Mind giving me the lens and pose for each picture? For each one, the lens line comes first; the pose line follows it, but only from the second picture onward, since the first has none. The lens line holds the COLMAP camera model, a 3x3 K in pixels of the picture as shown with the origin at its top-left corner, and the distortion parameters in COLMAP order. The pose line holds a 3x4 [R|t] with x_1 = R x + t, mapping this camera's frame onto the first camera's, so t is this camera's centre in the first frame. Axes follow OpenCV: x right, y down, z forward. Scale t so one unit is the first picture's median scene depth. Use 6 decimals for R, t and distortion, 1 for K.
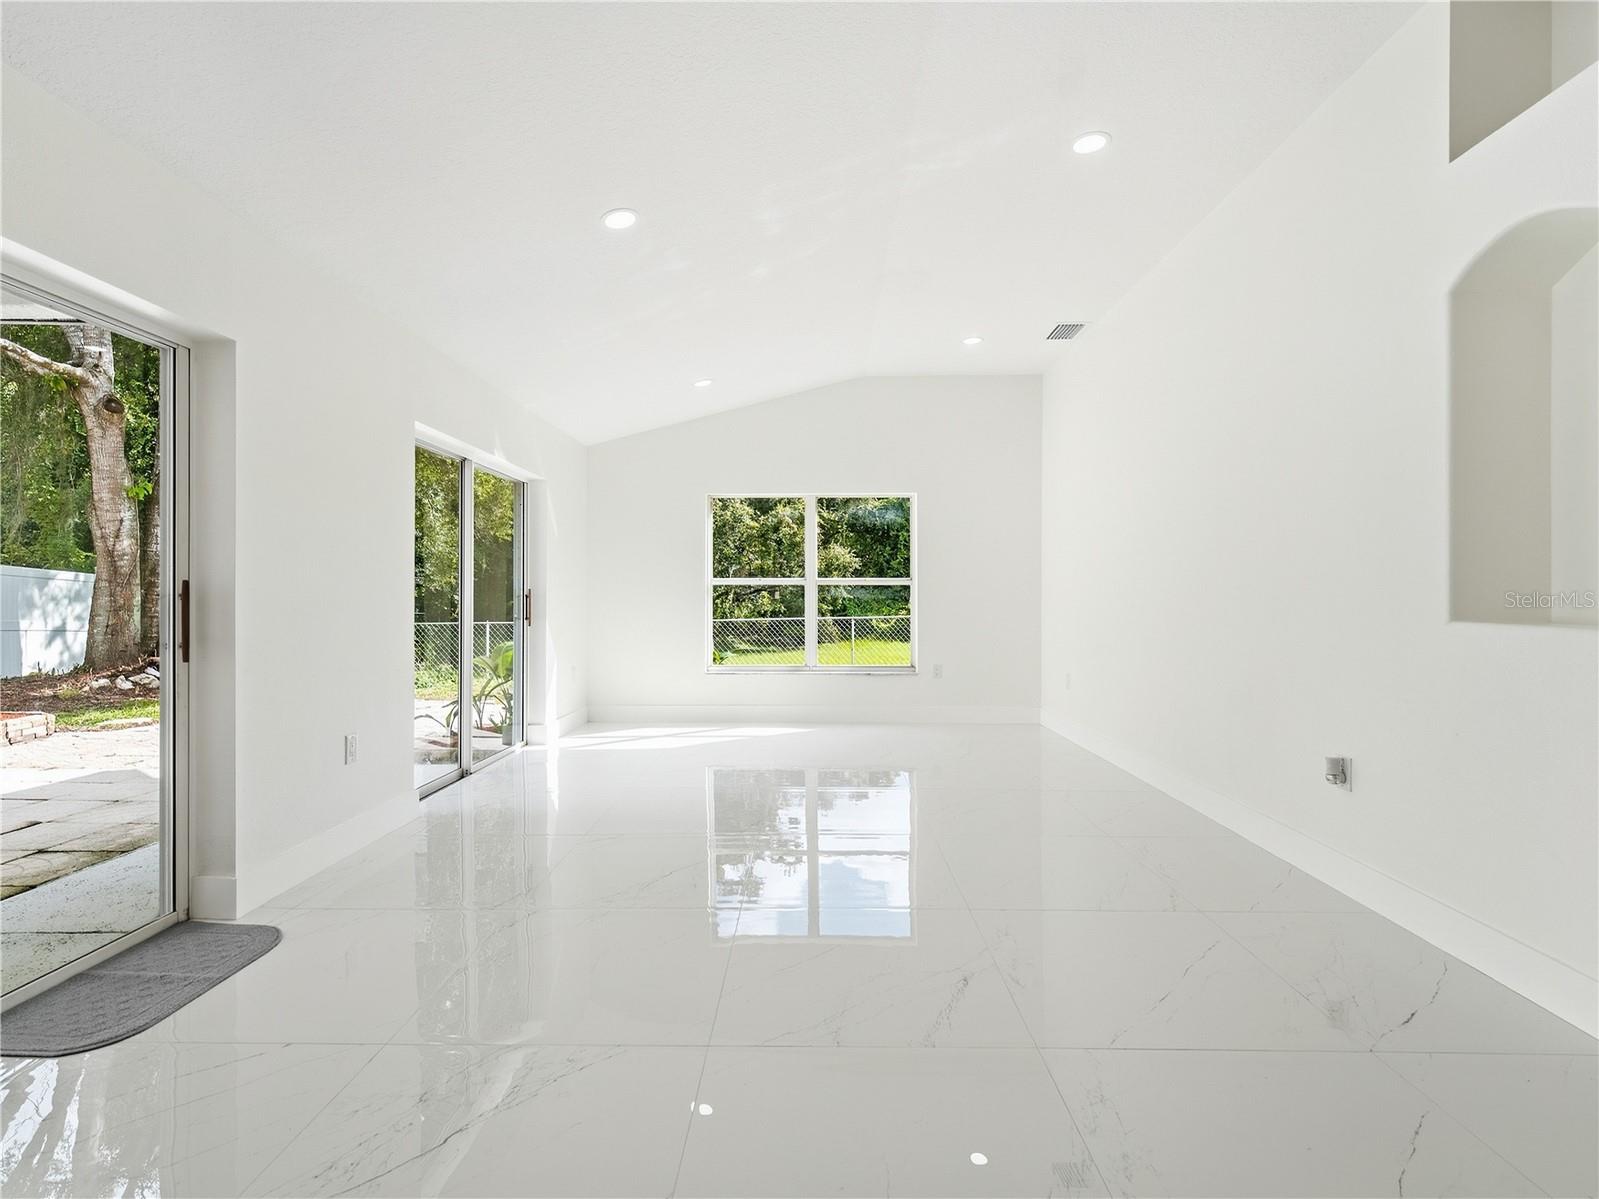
lens RADIAL K [[740.4, 0, 799.5], [0, 740.4, 599.5], [0, 0, 1]] dist [0.021745, -0.013980]
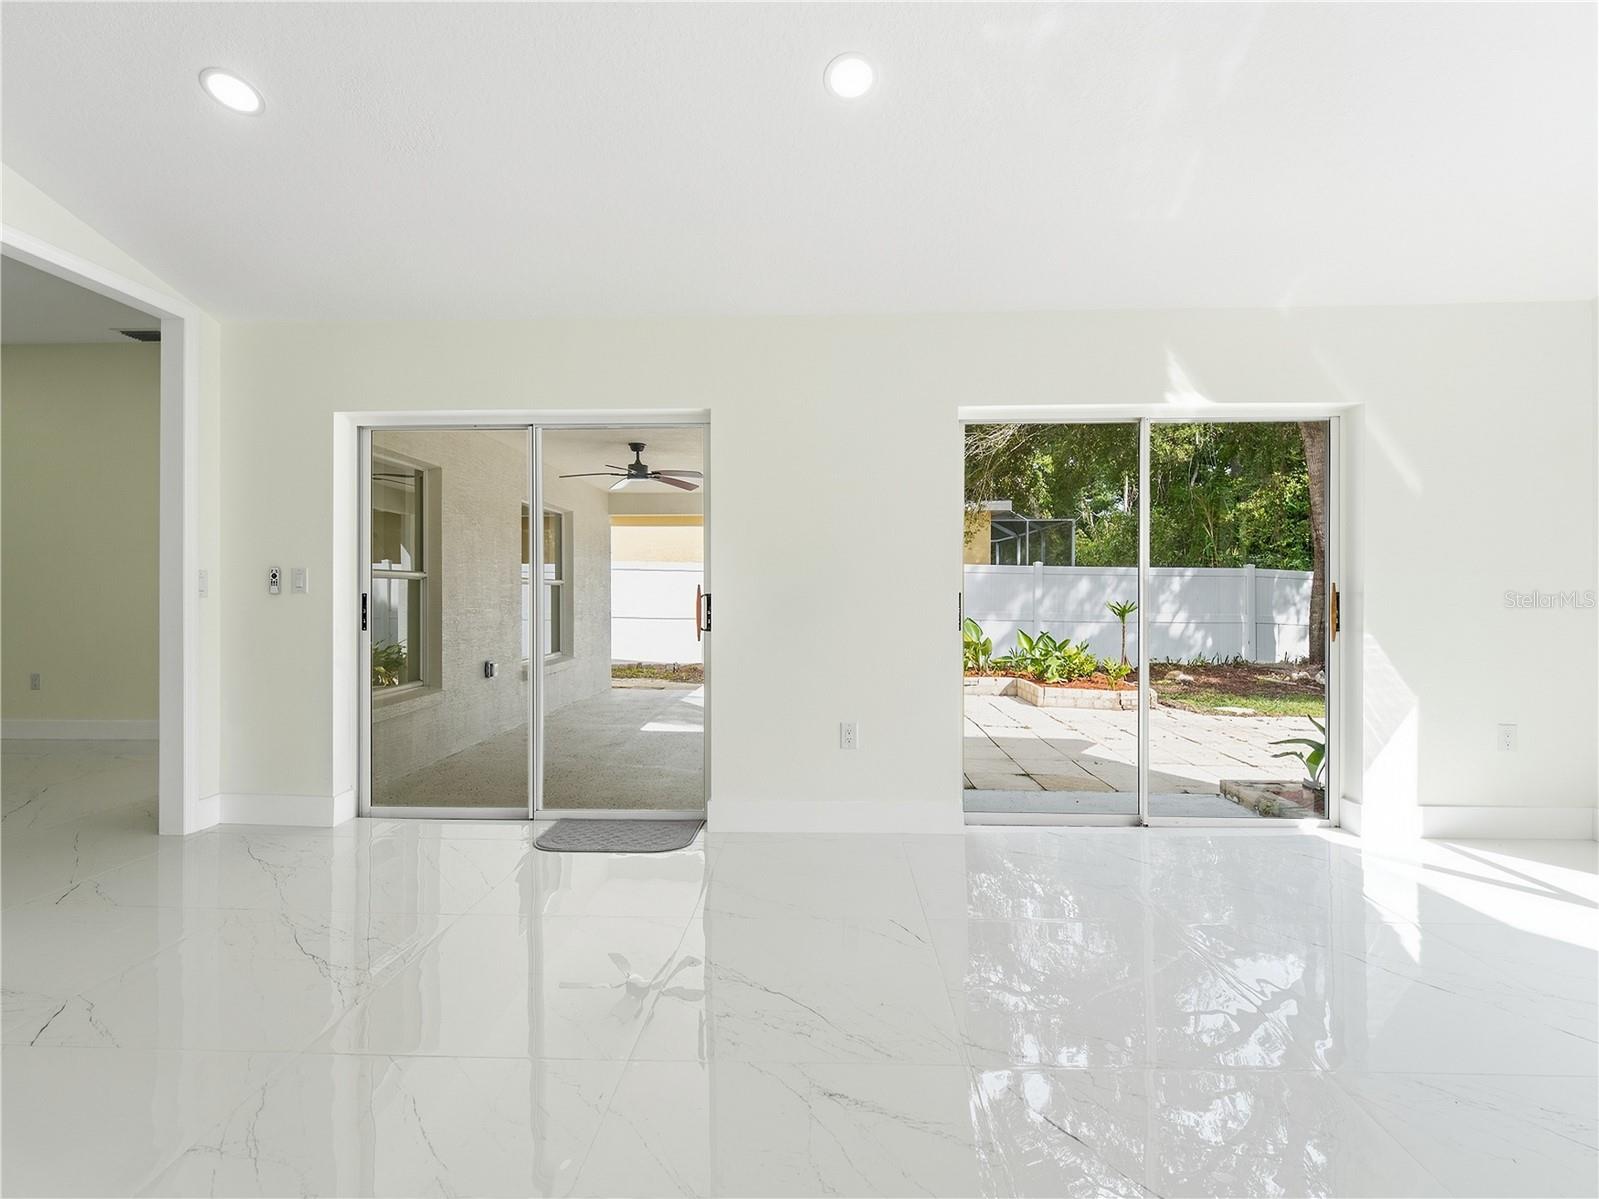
lens RADIAL K [[740.4, 0, 799.5], [0, 740.4, 599.5], [0, 0, 1]] dist [0.021745, -0.013980]
pose [[-0.024328, 0.003464, -0.999698, 0.157594], [0.001122, 0.999993, 0.003438, -0.001796], [0.999703, -0.001038, -0.024332, 0.306269]]
